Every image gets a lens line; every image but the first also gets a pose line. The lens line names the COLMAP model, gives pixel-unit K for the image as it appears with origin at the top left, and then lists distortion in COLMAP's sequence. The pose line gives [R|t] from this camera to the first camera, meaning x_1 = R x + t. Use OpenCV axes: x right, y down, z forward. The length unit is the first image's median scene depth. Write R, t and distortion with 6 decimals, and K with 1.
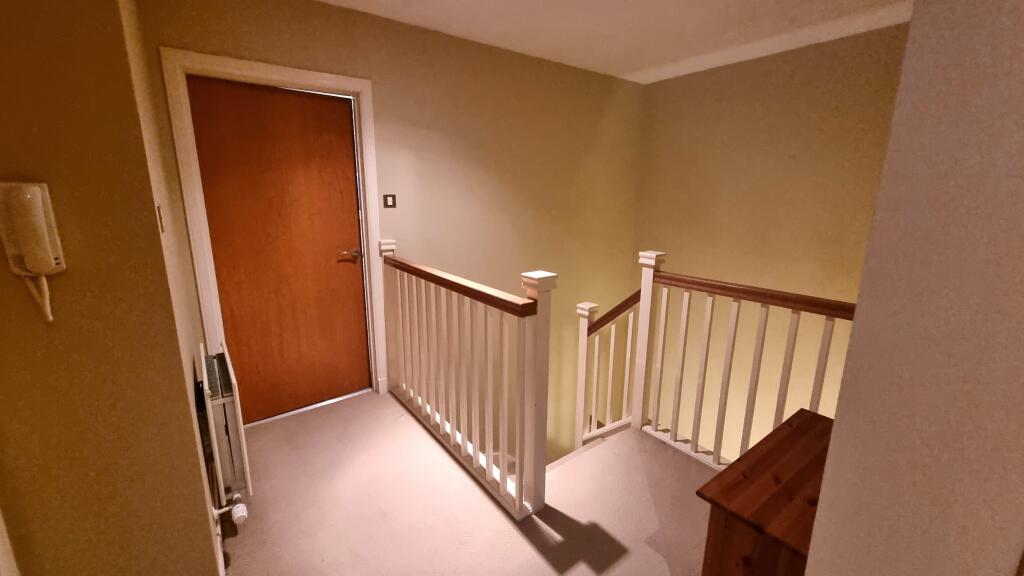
lens RADIAL K [[417.6, 0, 514.7], [0, 417.6, 285.1], [0, 0, 1]] dist [0.000258, -0.000022]
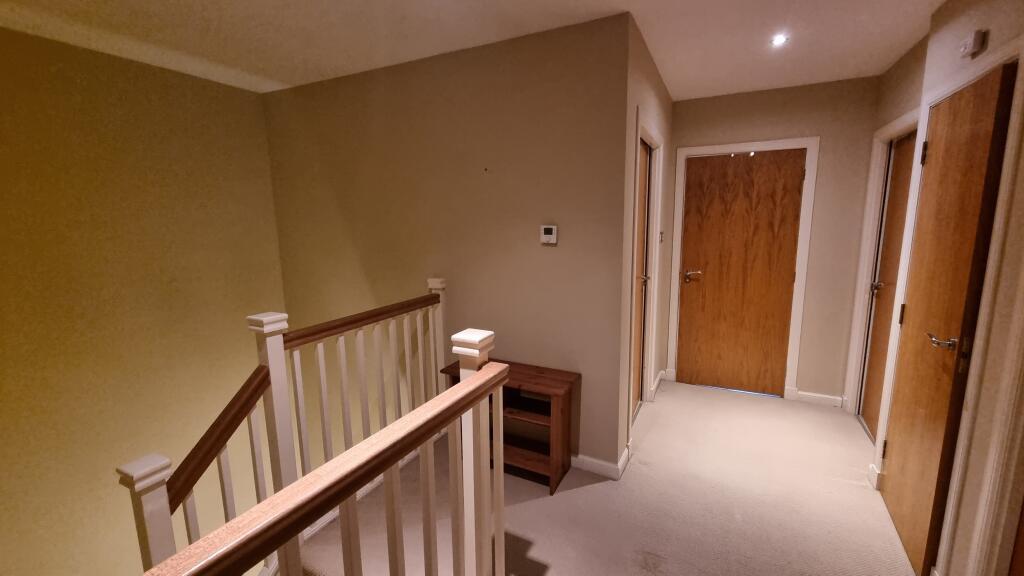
lens RADIAL K [[417.6, 0, 514.7], [0, 417.6, 285.1], [0, 0, 1]] dist [0.000258, -0.000022]
pose [[-0.439800, -0.143769, 0.886514, -0.517967], [0.207993, 0.943962, 0.256271, -0.229600], [-0.873679, 0.297097, -0.385252, 0.903131]]
